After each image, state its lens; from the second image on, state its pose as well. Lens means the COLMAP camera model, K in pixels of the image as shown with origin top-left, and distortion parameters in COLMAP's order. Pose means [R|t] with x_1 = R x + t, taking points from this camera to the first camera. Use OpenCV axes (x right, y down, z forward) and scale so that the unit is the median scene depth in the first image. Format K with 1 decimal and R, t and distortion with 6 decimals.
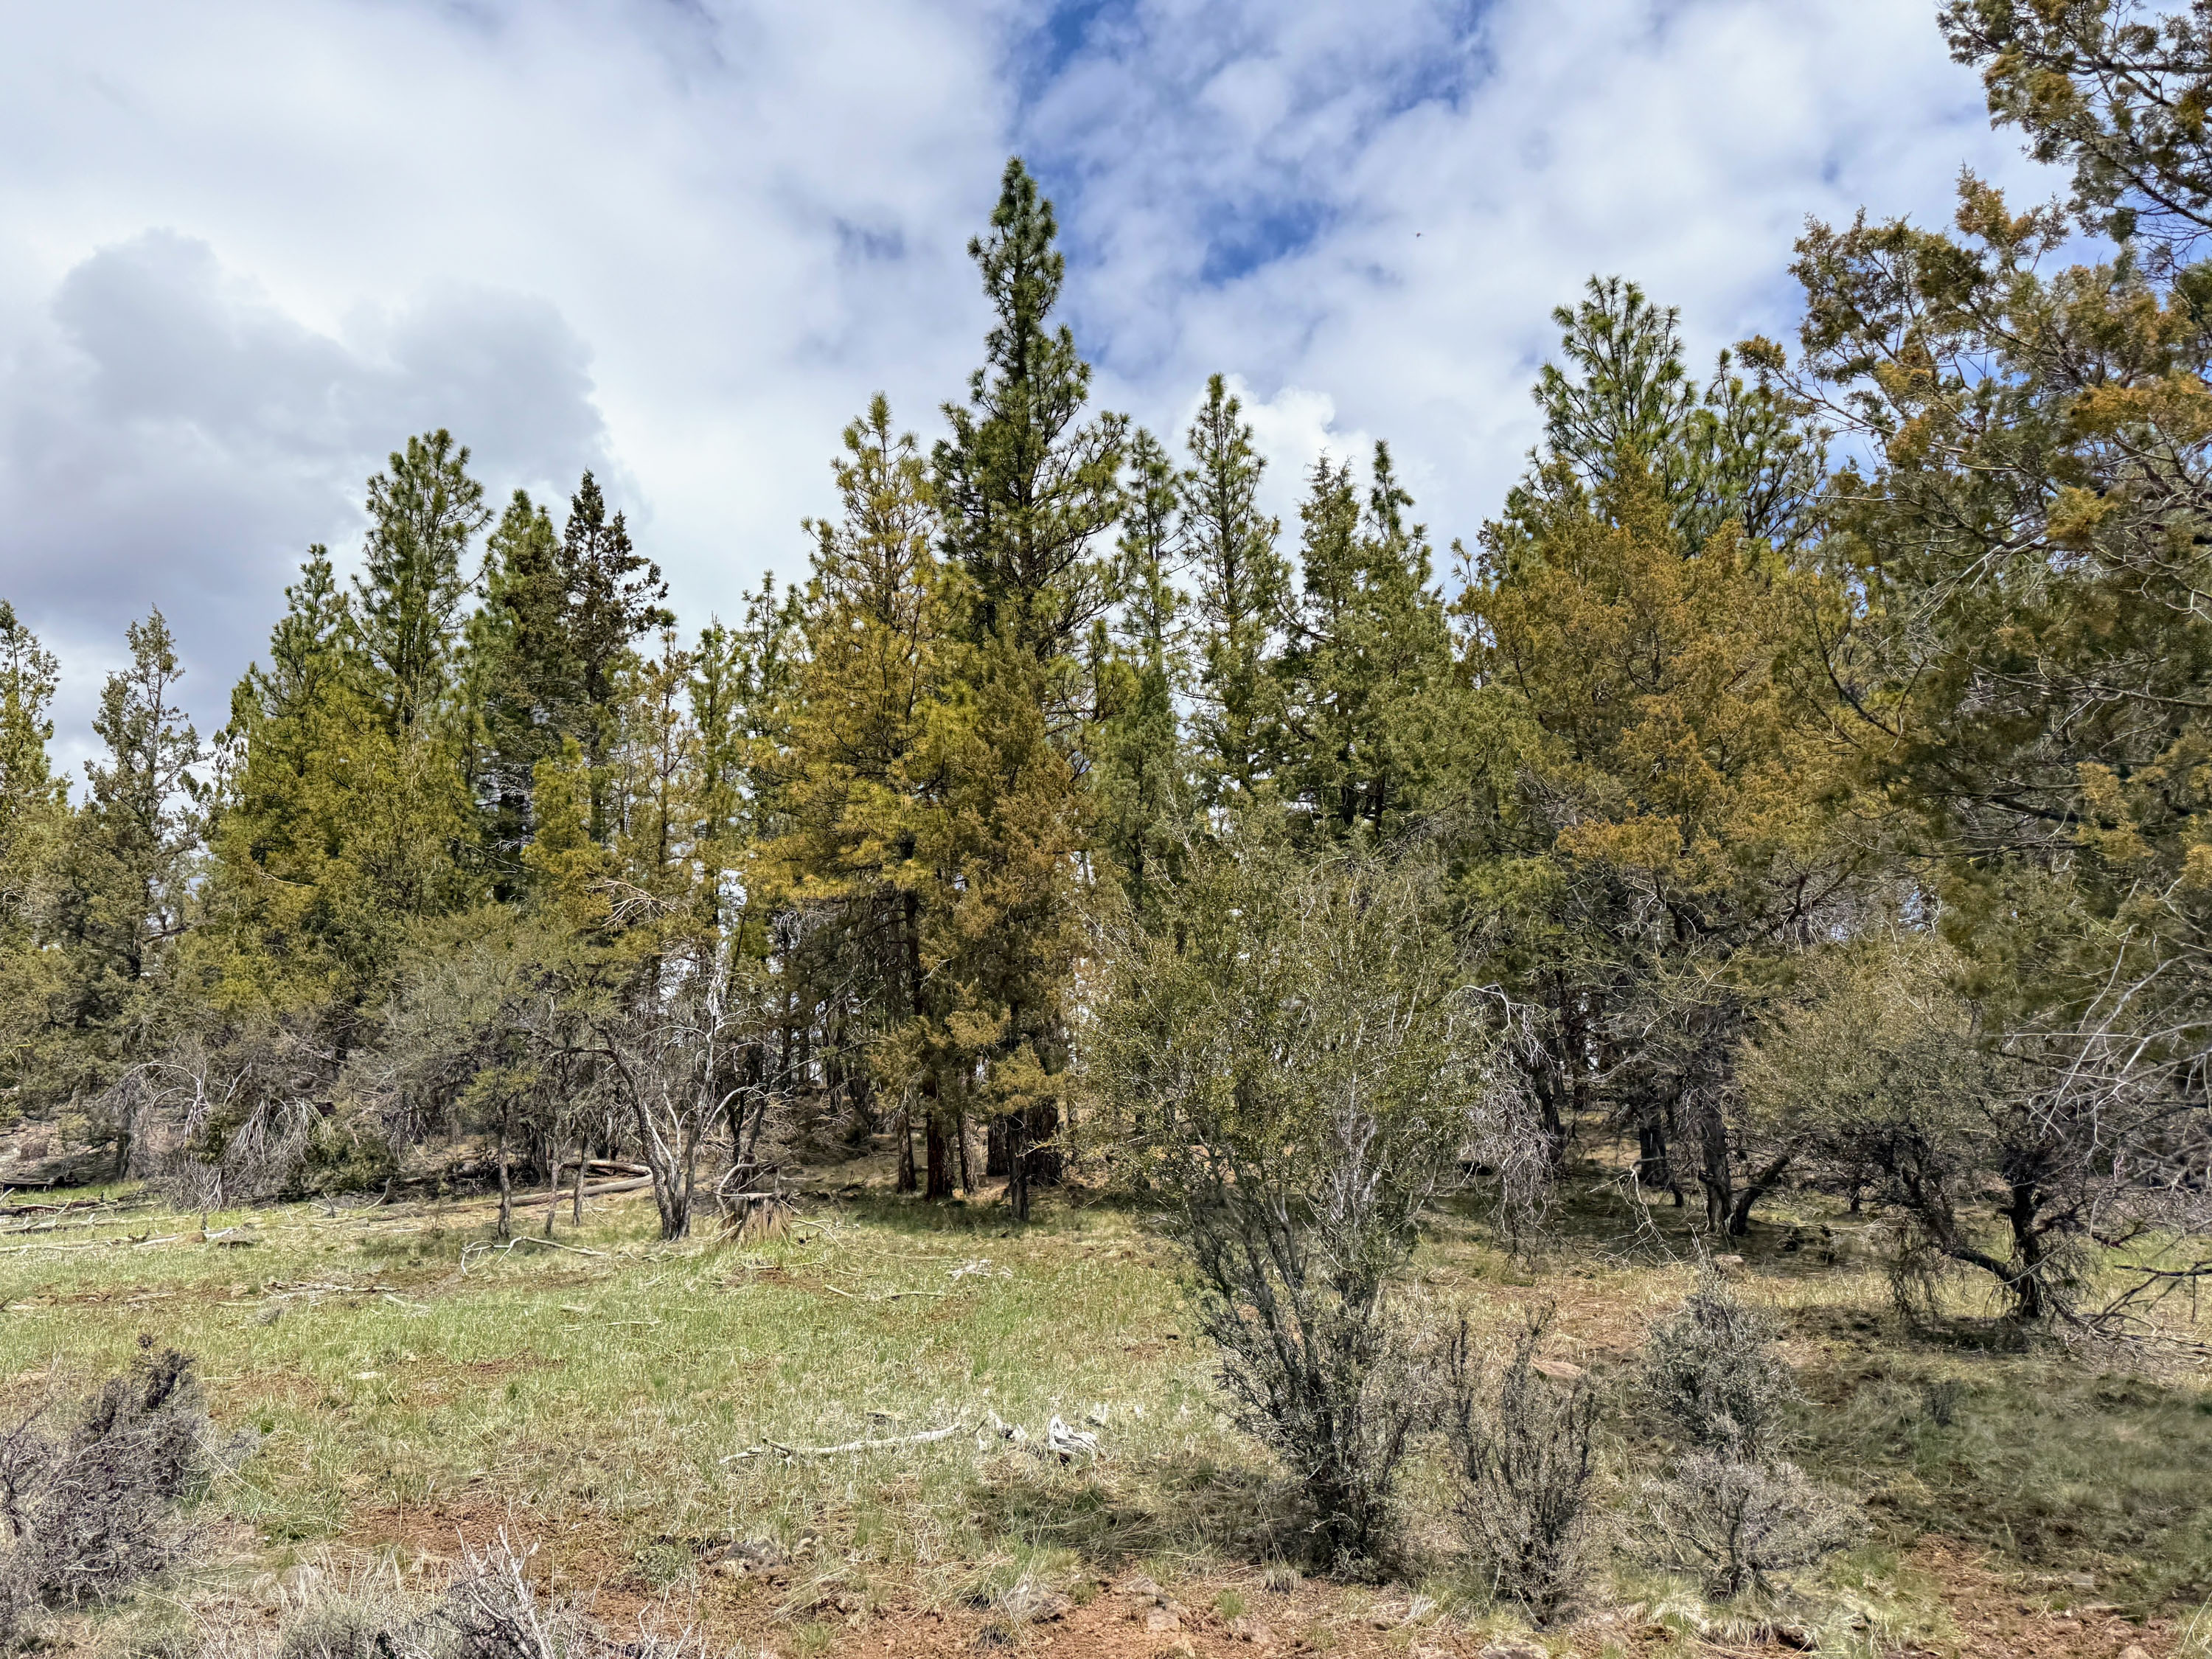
lens RADIAL K [[1558.3, 0, 1106.0], [0, 1558.3, 829.5], [0, 0, 1]] dist [0.091007, -0.079093]
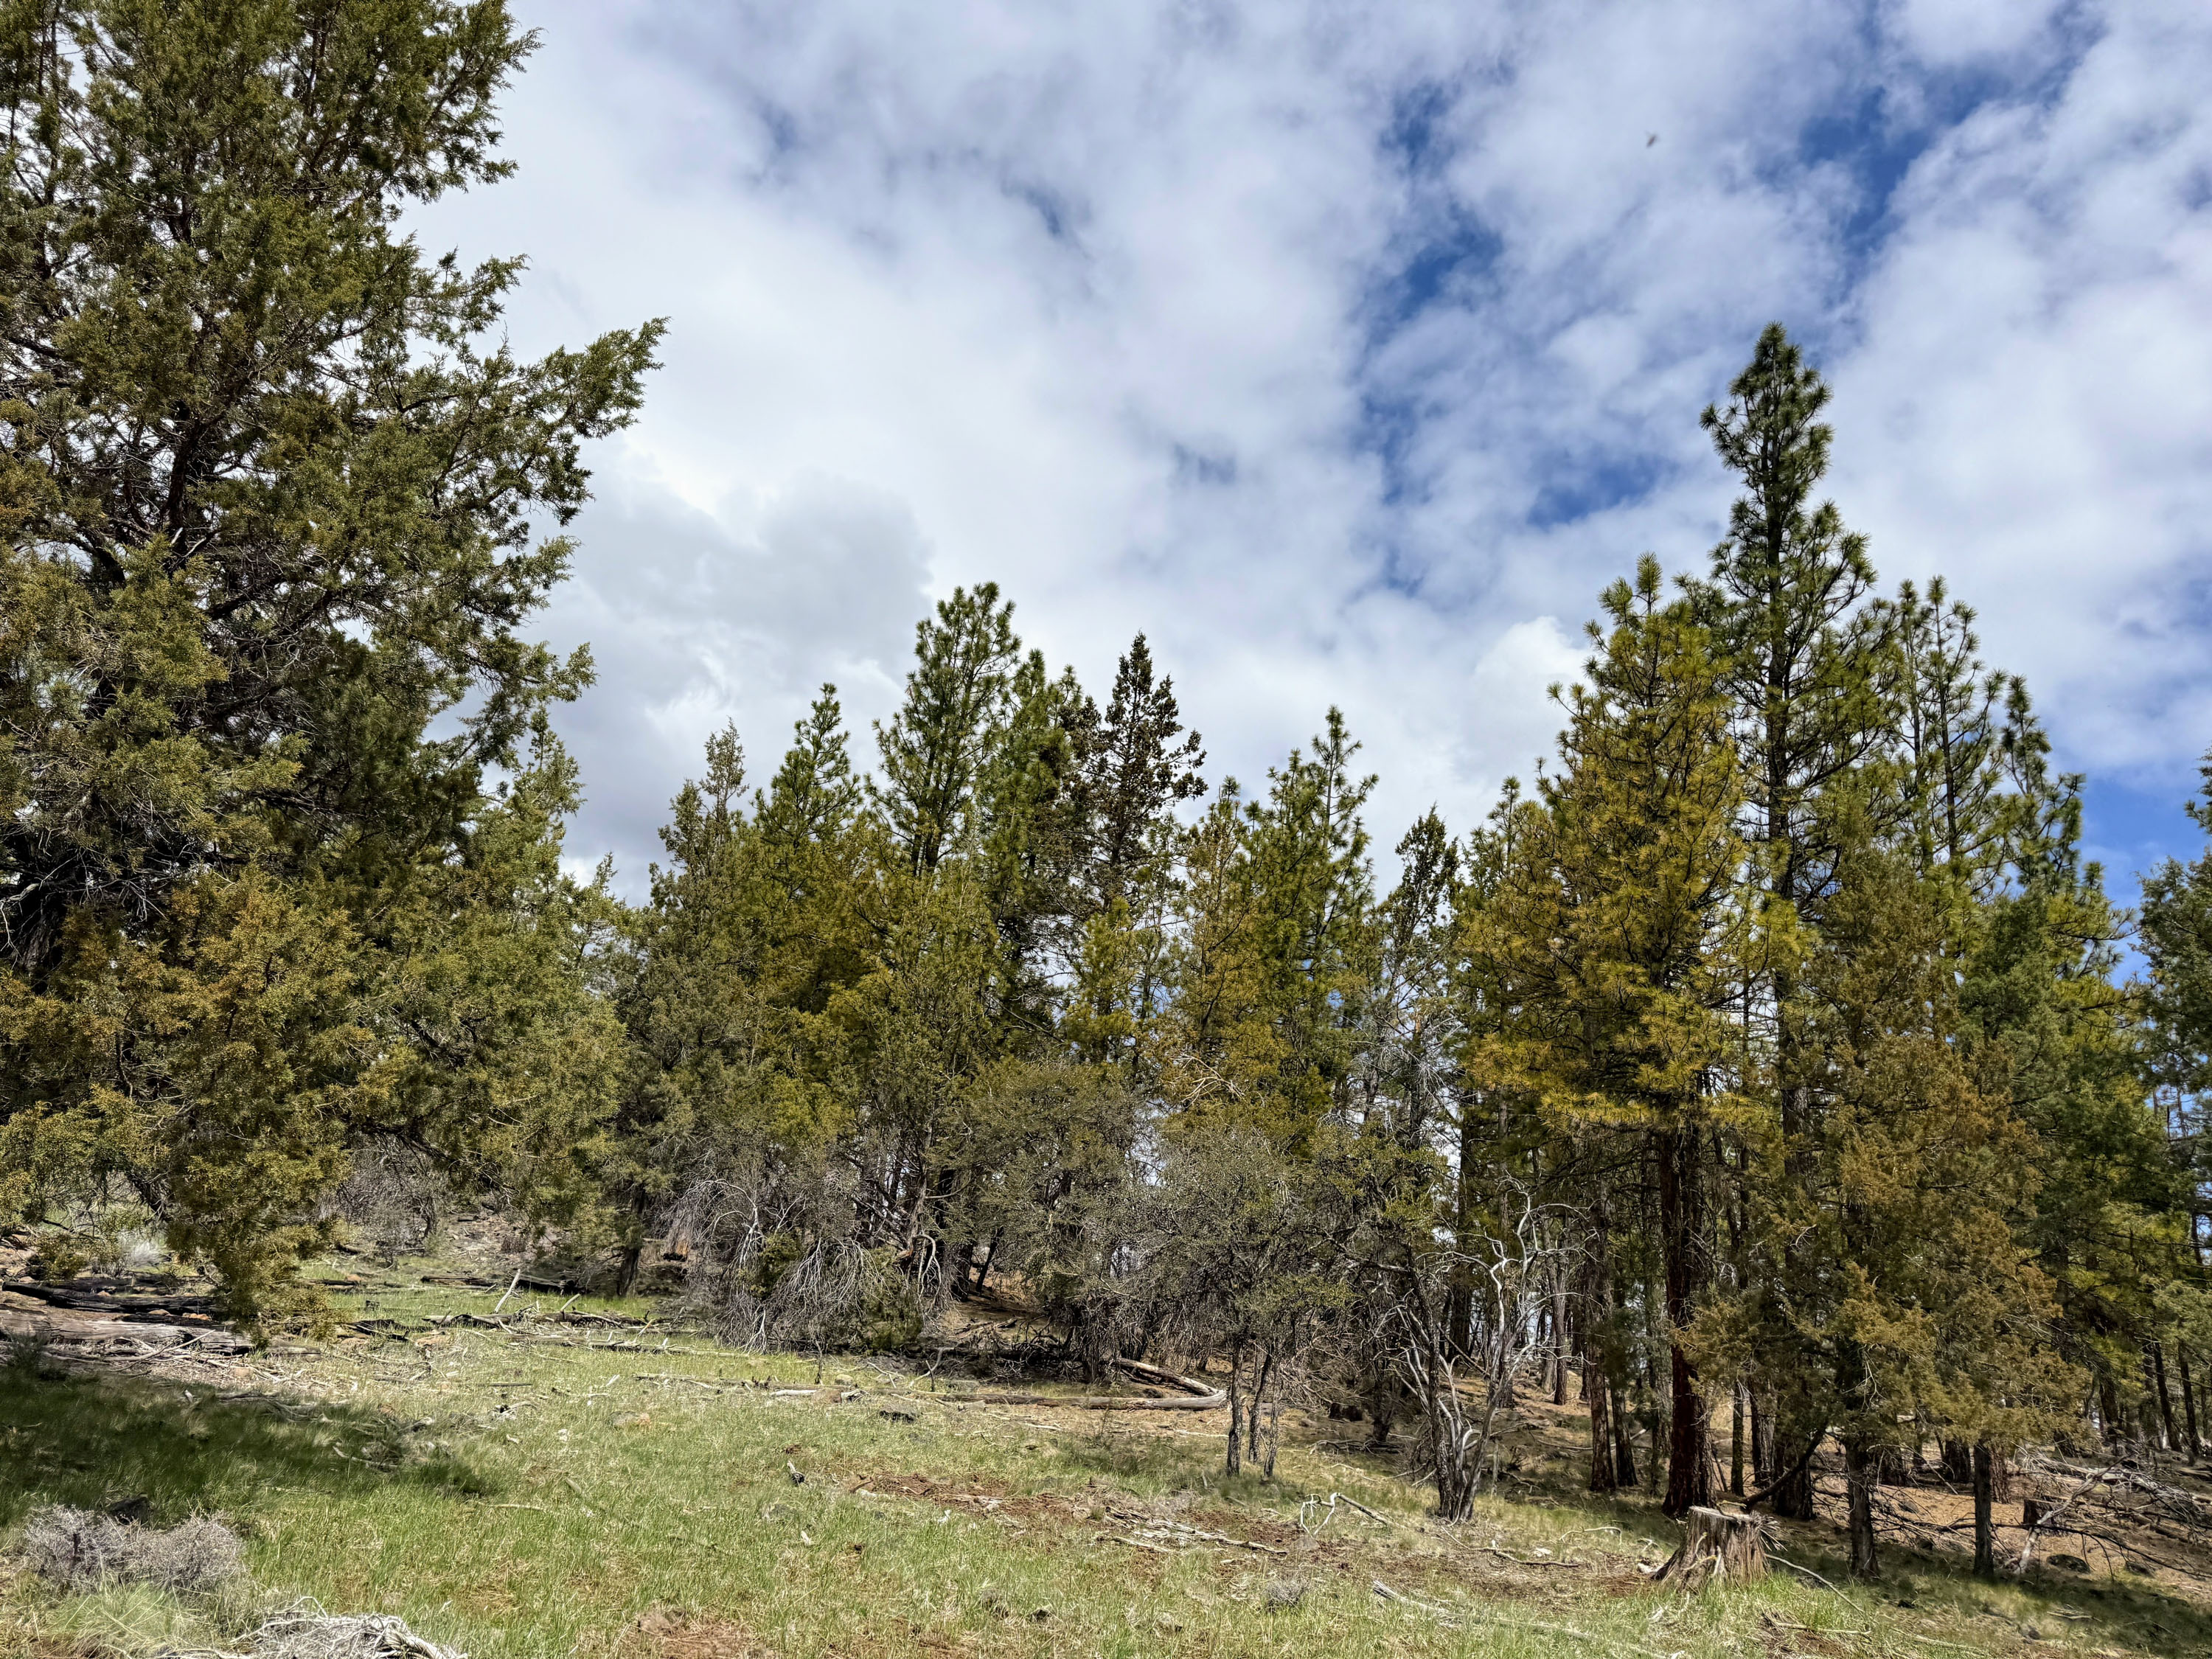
lens RADIAL K [[1551.9, 0, 1104.9], [0, 1551.9, 853.0], [0, 0, 1]] dist [0.239512, -0.360992]
pose [[0.978889, 0.117588, -0.167178, -0.139873], [-0.136704, 0.984726, -0.107827, 0.014217], [0.151946, 0.128404, 0.980013, 0.044301]]
